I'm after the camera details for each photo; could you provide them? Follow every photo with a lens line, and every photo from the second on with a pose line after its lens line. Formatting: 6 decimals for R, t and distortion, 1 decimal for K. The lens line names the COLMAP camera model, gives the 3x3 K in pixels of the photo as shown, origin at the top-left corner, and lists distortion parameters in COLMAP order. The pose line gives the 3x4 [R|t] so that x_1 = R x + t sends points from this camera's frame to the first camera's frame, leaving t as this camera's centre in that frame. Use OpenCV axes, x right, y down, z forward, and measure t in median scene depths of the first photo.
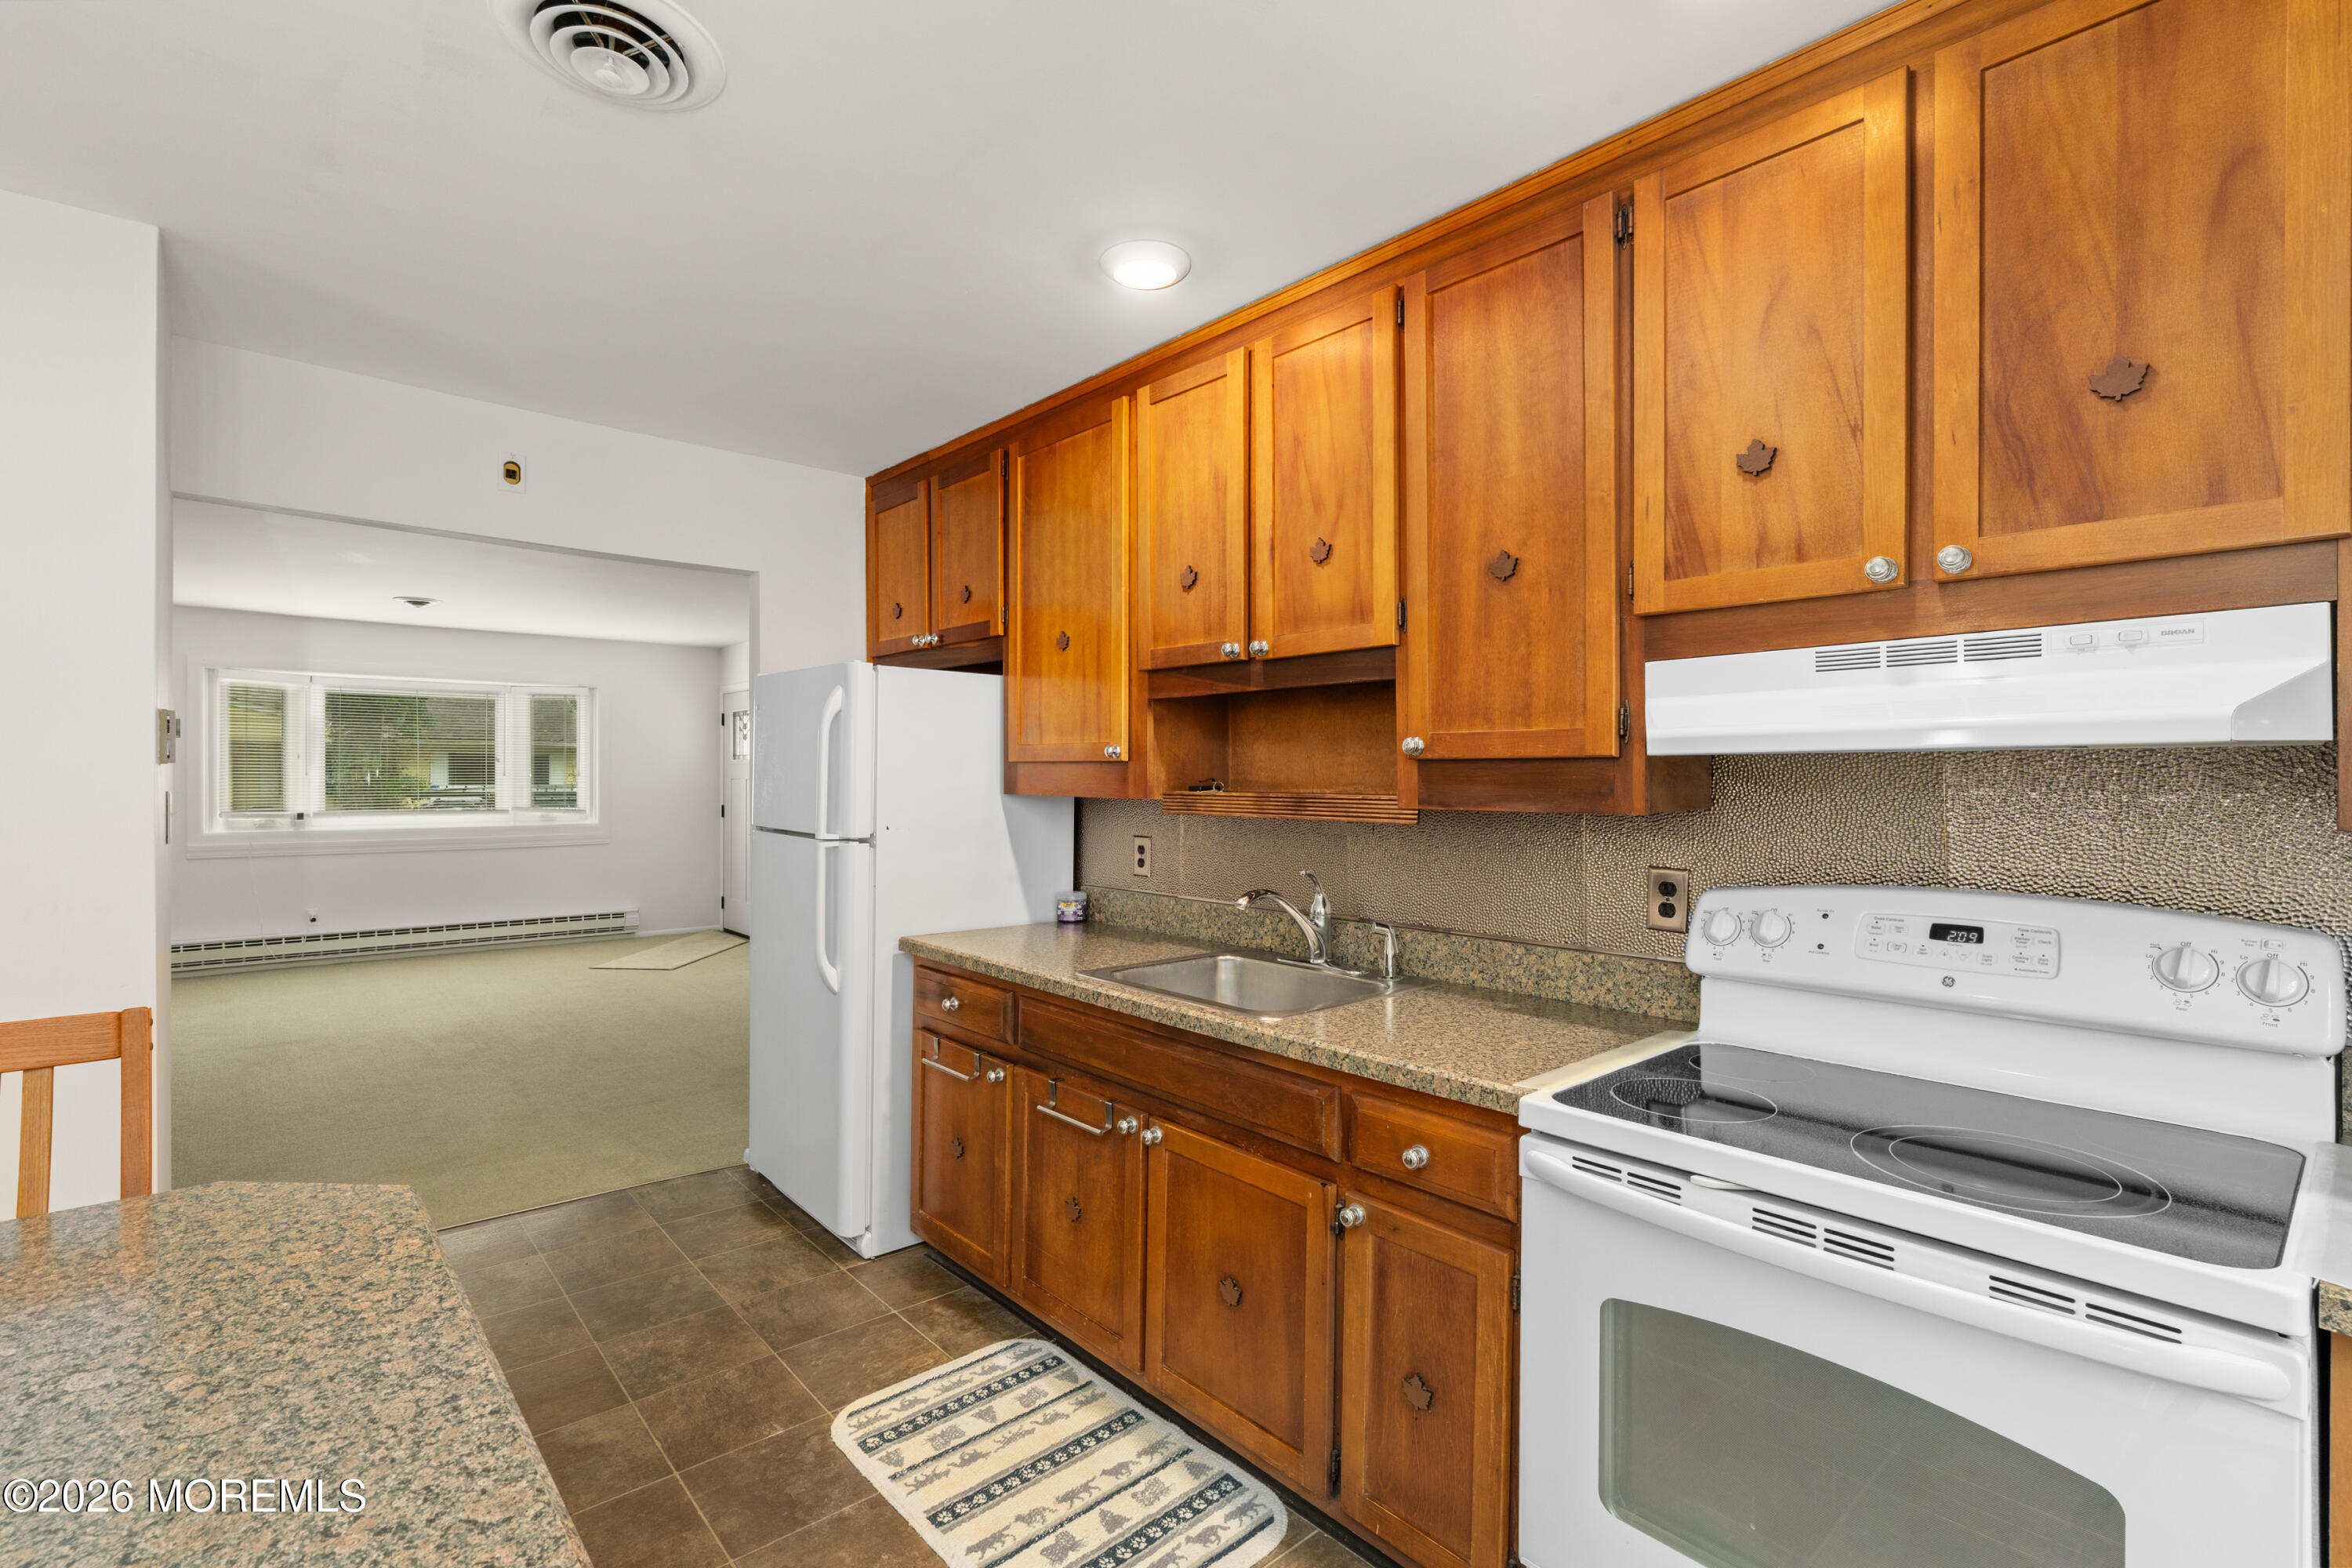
lens RADIAL K [[1058.4, 0, 1173.1], [0, 1058.4, 784.5], [0, 0, 1]] dist [-0.005808, 0.002476]
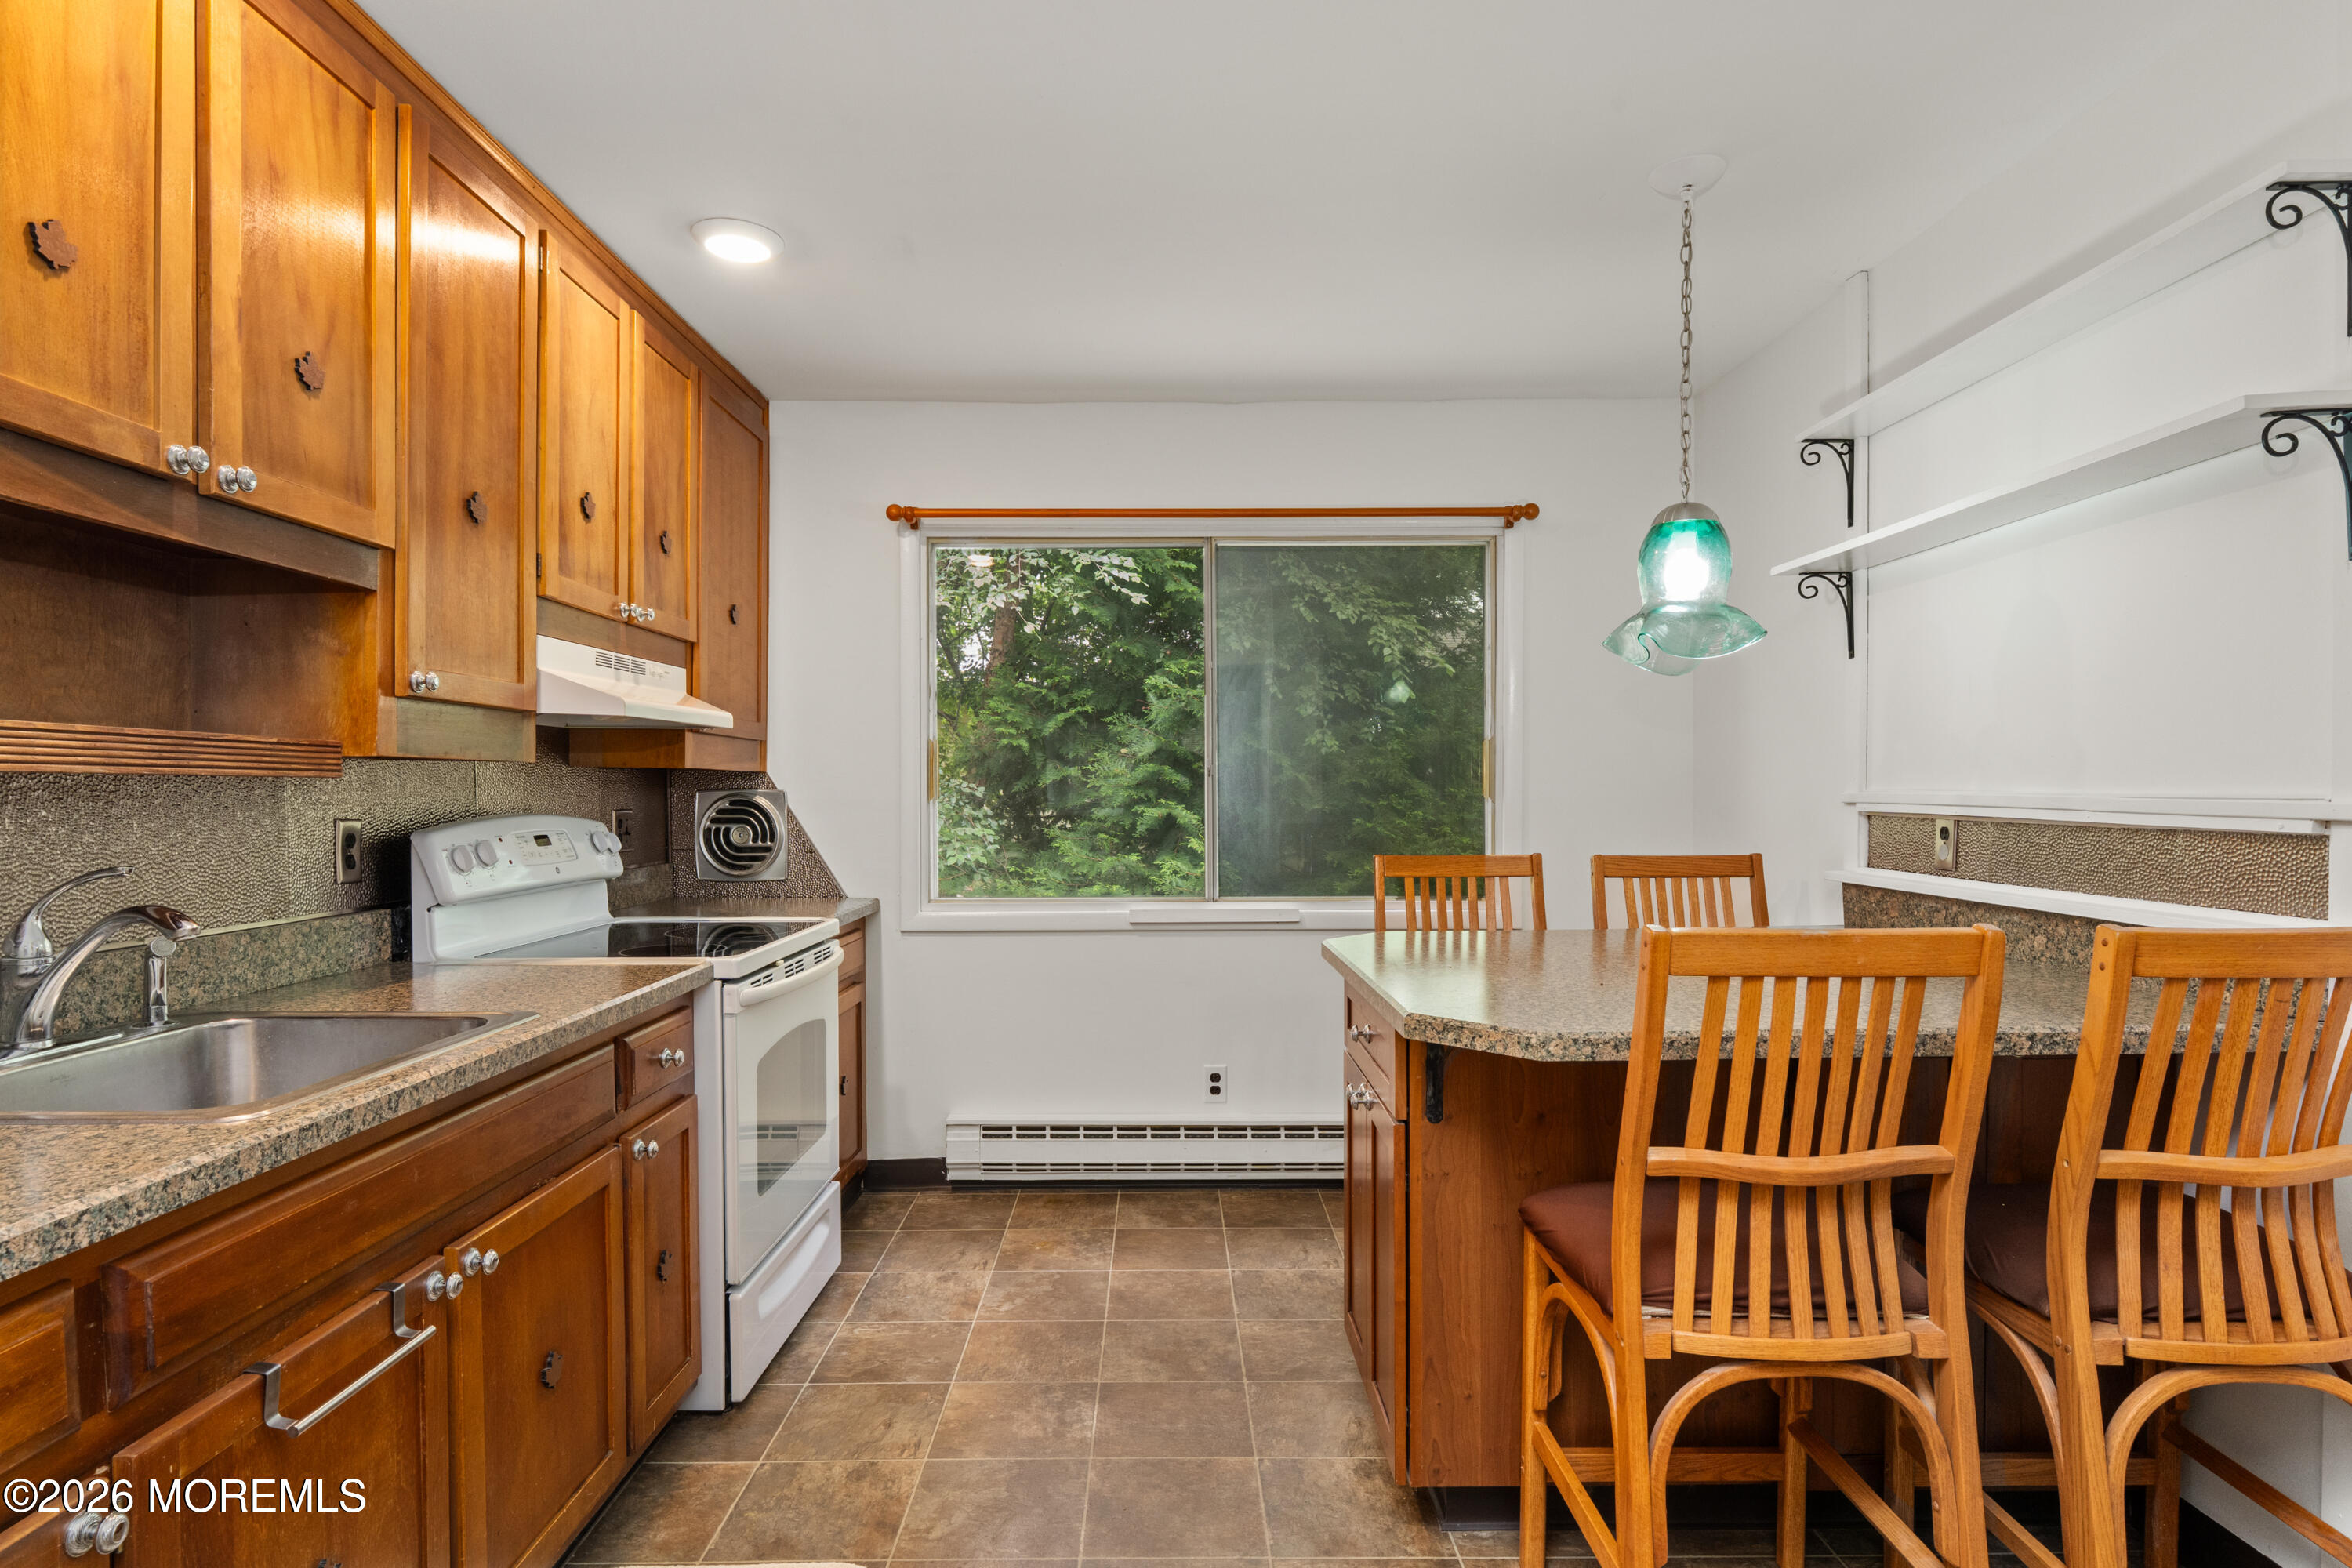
lens RADIAL K [[1263.6, 0, 1165.1], [0, 1263.6, 819.5], [0, 0, 1]] dist [0.000226, 0.000603]
pose [[-0.752326, -0.018823, 0.658522, -0.846416], [0.000236, 0.999584, 0.028842, 0.042669], [-0.658791, 0.021854, -0.752009, 1.320672]]
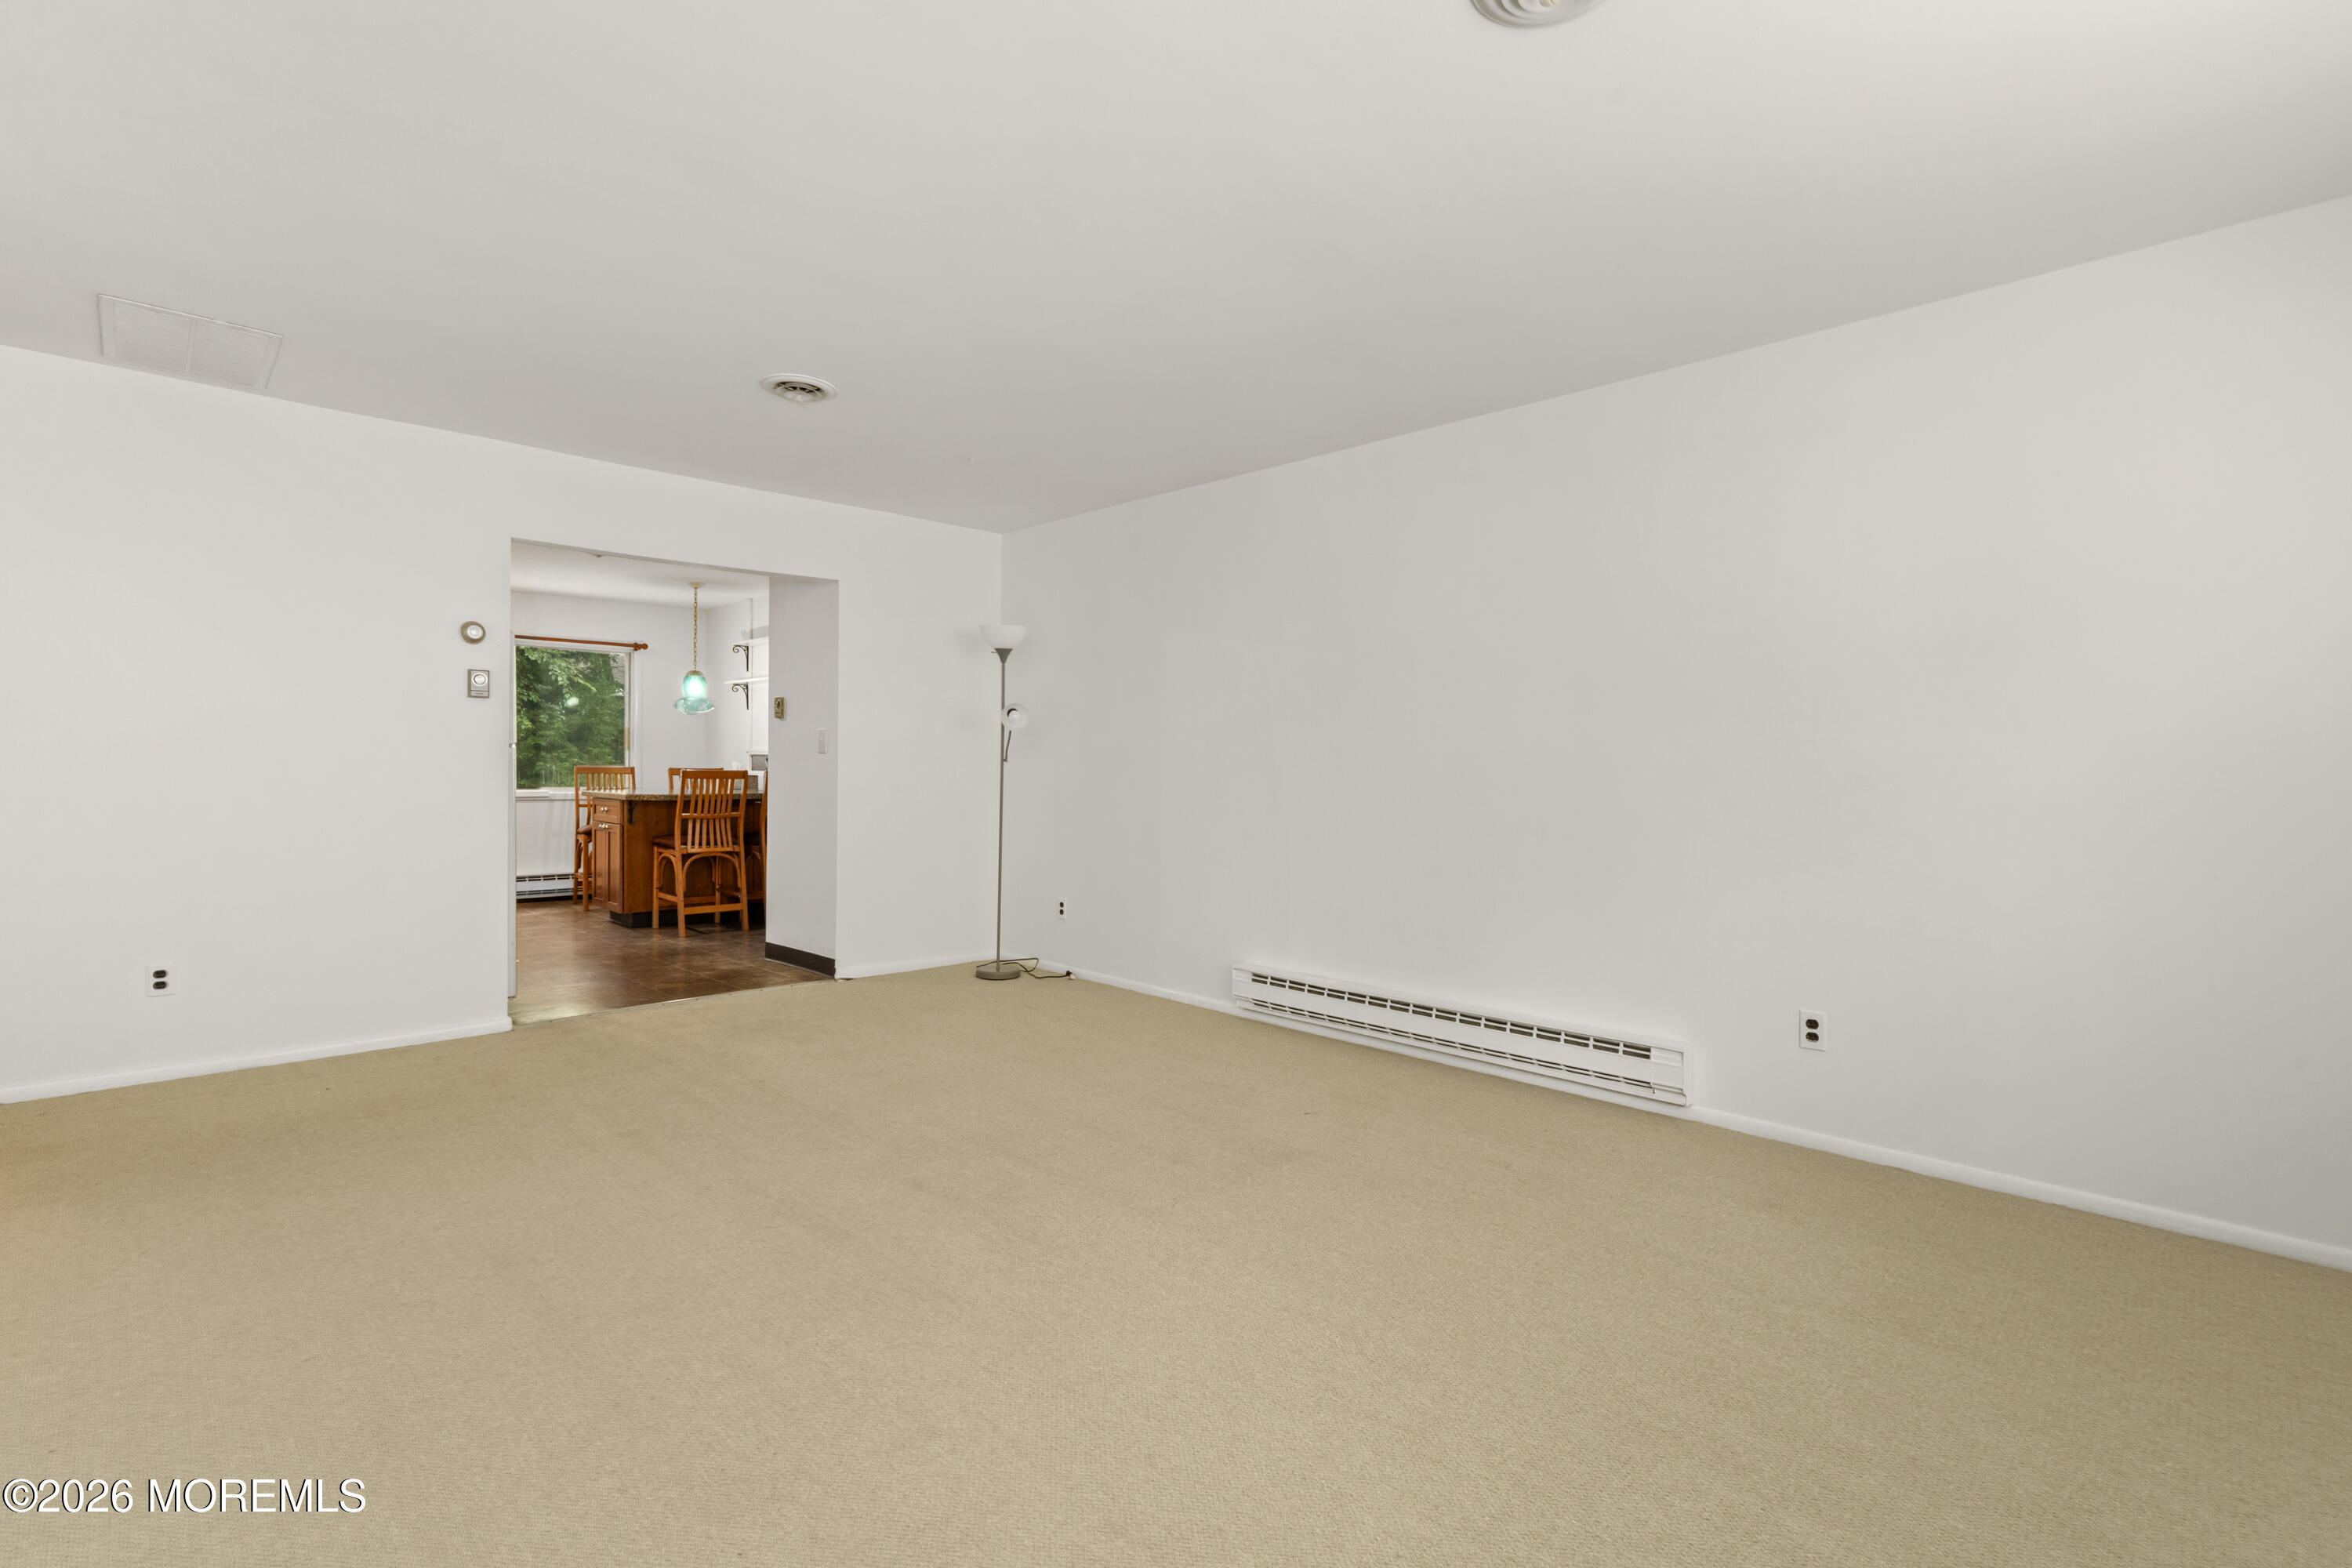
lens RADIAL K [[1058.4, 0, 1190.2], [0, 1058.4, 790.1], [0, 0, 1]] dist [-0.005808, 0.002476]
pose [[-0.997194, -0.020437, -0.072015, -1.892067], [-0.022228, 0.999461, 0.024162, 0.074015], [0.071483, 0.025695, -0.997111, 3.916753]]
